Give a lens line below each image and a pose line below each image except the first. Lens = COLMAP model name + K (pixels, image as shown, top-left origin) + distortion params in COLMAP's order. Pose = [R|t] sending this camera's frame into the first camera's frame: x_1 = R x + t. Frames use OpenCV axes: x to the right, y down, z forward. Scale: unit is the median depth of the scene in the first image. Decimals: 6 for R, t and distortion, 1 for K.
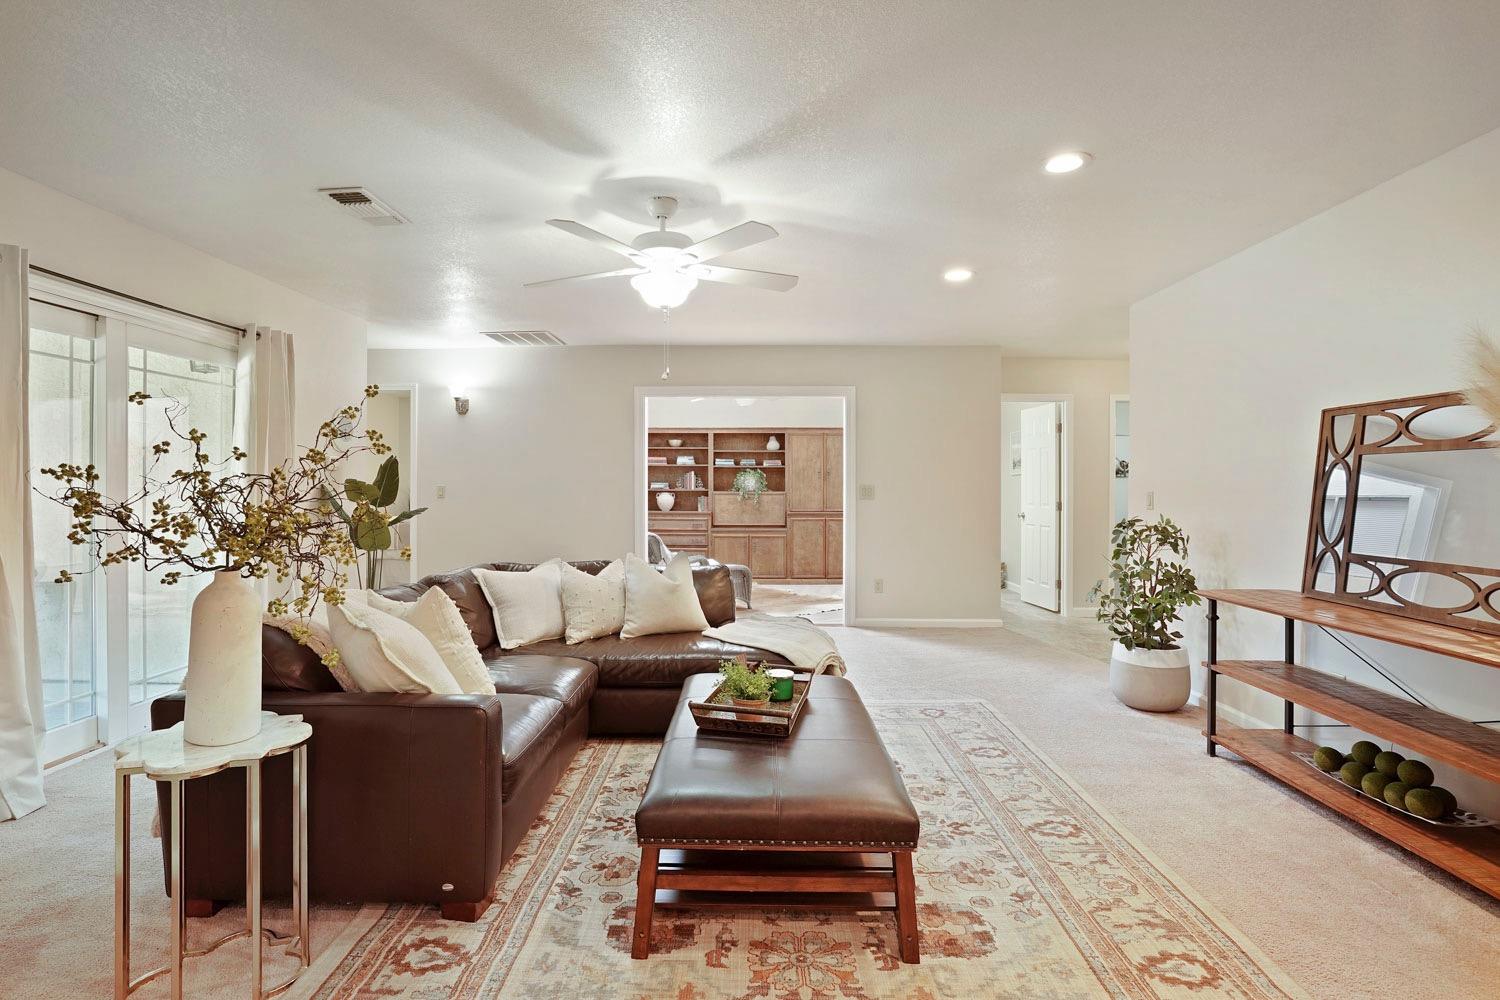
lens RADIAL K [[701.8, 0, 745.2], [0, 701.8, 490.7], [0, 0, 1]] dist [-0.059386, 0.022874]
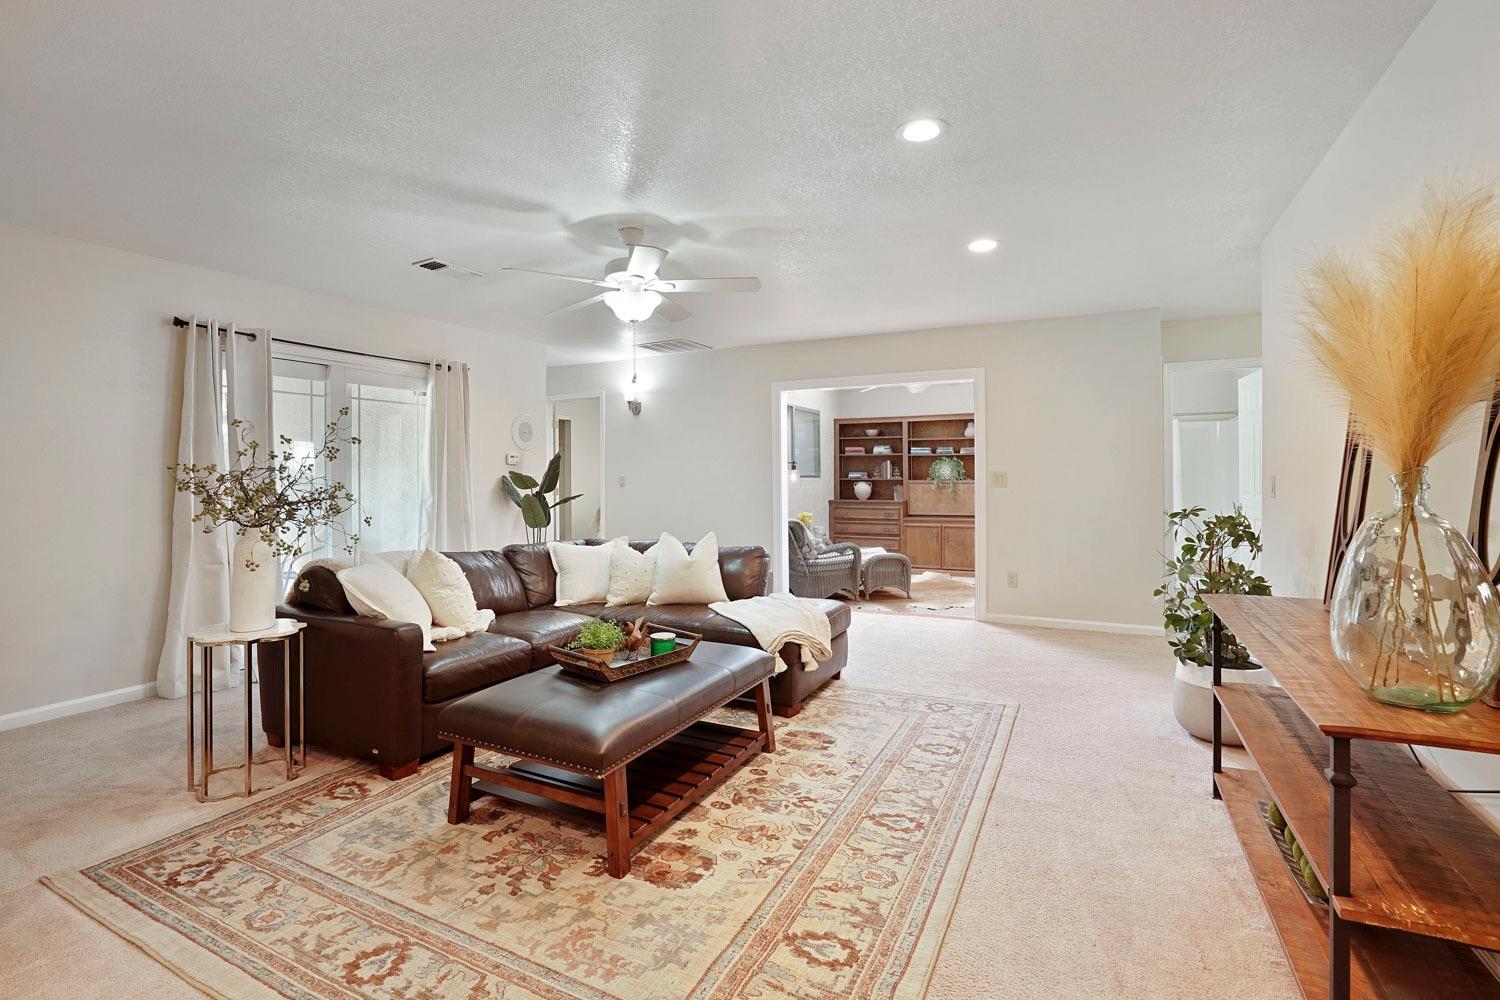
lens RADIAL K [[706.4, 0, 746.5], [0, 706.4, 483.5], [0, 0, 1]] dist [-0.060848, 0.021676]
pose [[0.900009, -0.004355, -0.435850, 0.186437], [0.005528, 0.999984, 0.001422, 0.002882], [0.435836, -0.003690, 0.900018, 0.006081]]
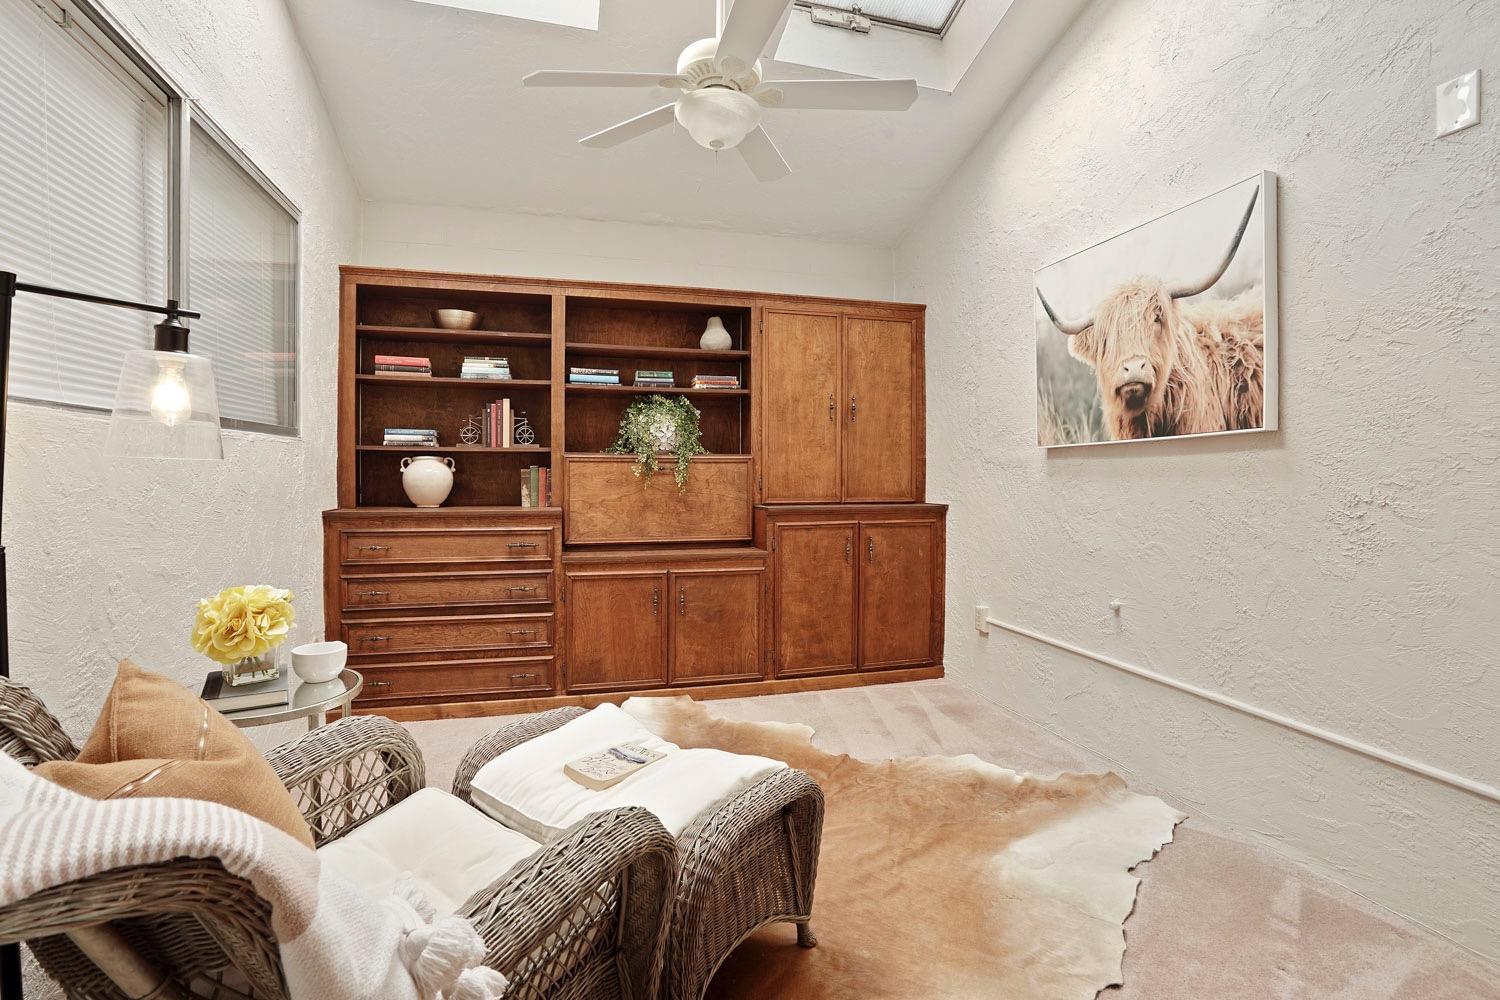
lens RADIAL K [[716.9, 0, 747.0], [0, 716.9, 459.1], [0, 0, 1]] dist [-0.062786, 0.025171]
pose [[0.959560, 0.002914, 0.281489, -0.060533], [0.000246, 0.999937, -0.011190, 0.008619], [-0.281504, 0.010807, 0.959499, 0.624681]]
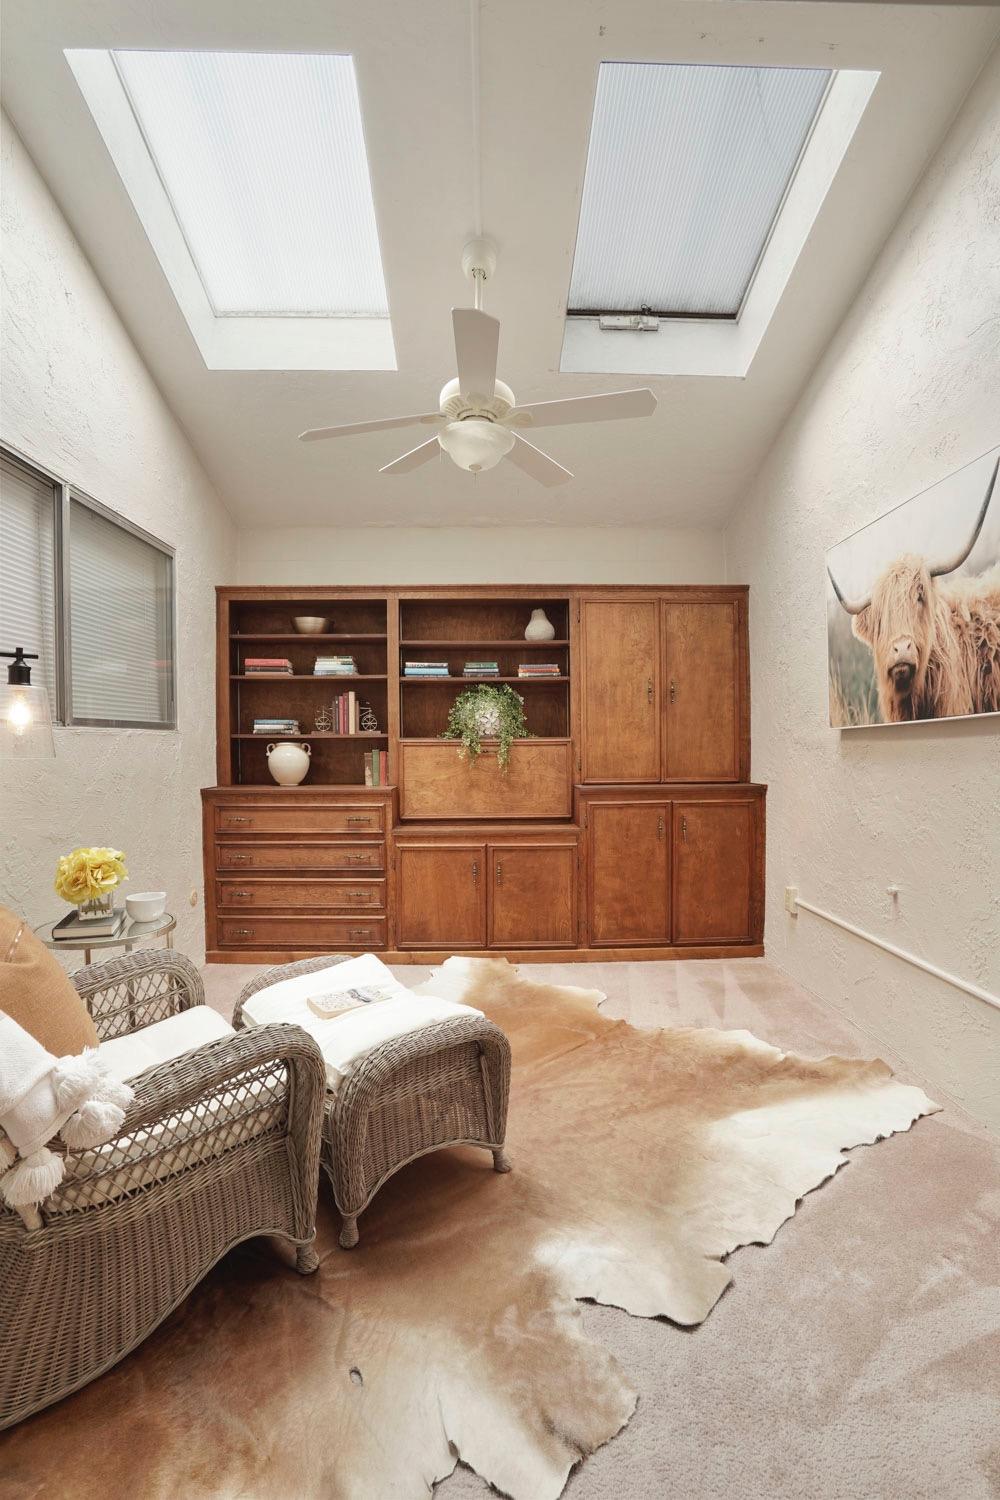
lens RADIAL K [[712.1, 0, 508.9], [0, 712.1, 739.1], [0, 0, 1]] dist [-0.062637, 0.022815]
pose [[0.999190, -0.010321, 0.038886, 0.003346], [0.010464, 0.999939, -0.003490, 0.003676], [-0.038848, 0.003894, 0.999238, 0.584497]]
